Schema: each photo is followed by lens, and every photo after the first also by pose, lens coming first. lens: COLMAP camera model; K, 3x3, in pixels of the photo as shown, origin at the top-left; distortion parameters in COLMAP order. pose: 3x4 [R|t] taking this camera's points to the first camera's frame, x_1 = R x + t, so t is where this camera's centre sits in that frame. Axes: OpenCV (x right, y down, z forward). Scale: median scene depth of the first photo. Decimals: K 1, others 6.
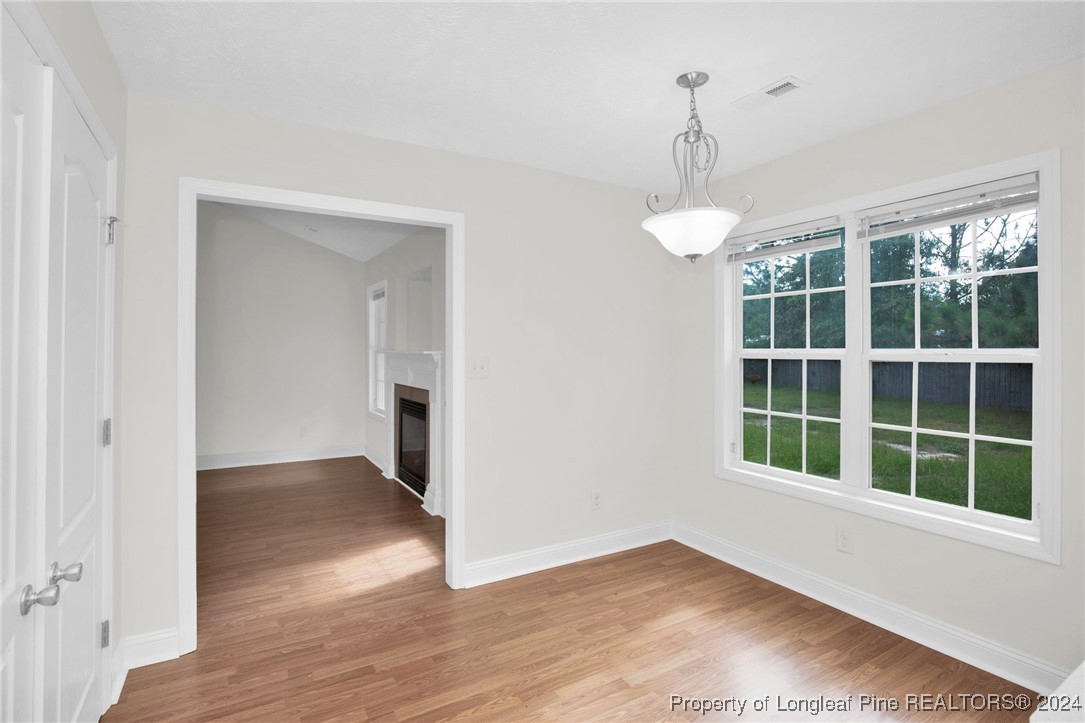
lens RADIAL K [[531.9, 0, 524.2], [0, 531.9, 350.9], [0, 0, 1]] dist [-0.024896, 0.000305]
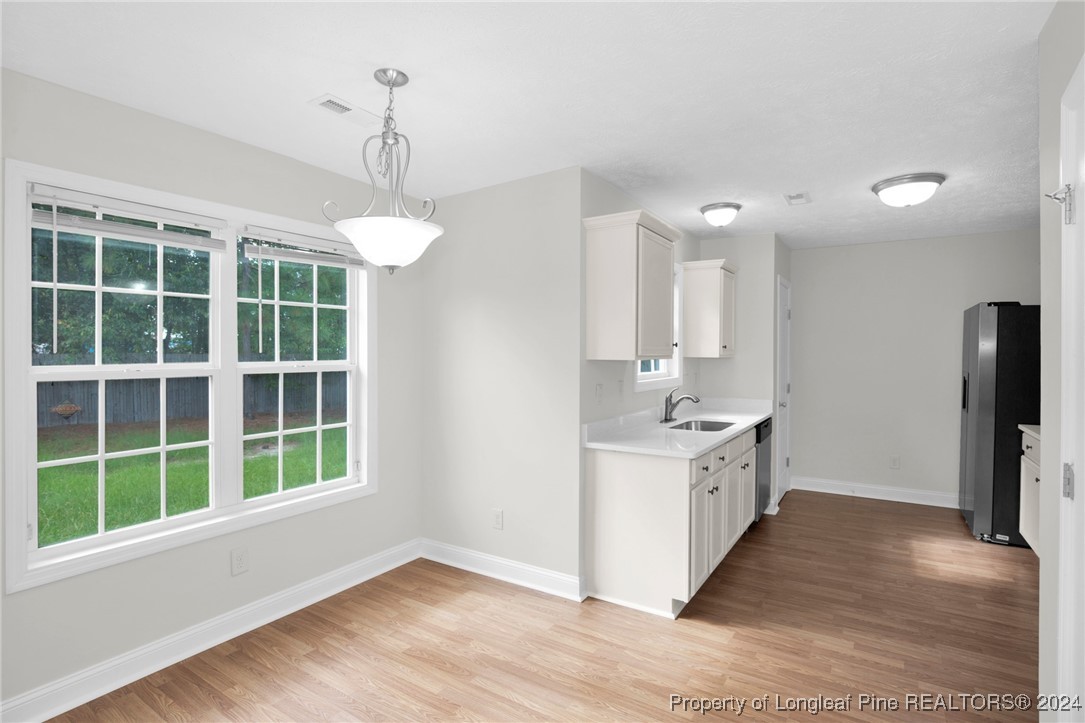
lens RADIAL K [[531.9, 0, 566.6], [0, 531.9, 369.2], [0, 0, 1]] dist [-0.024896, 0.000305]
pose [[-0.494045, -0.011827, 0.869356, -0.499631], [0.022613, 0.999394, 0.026446, -0.003590], [-0.869142, 0.032724, -0.493478, 0.908397]]
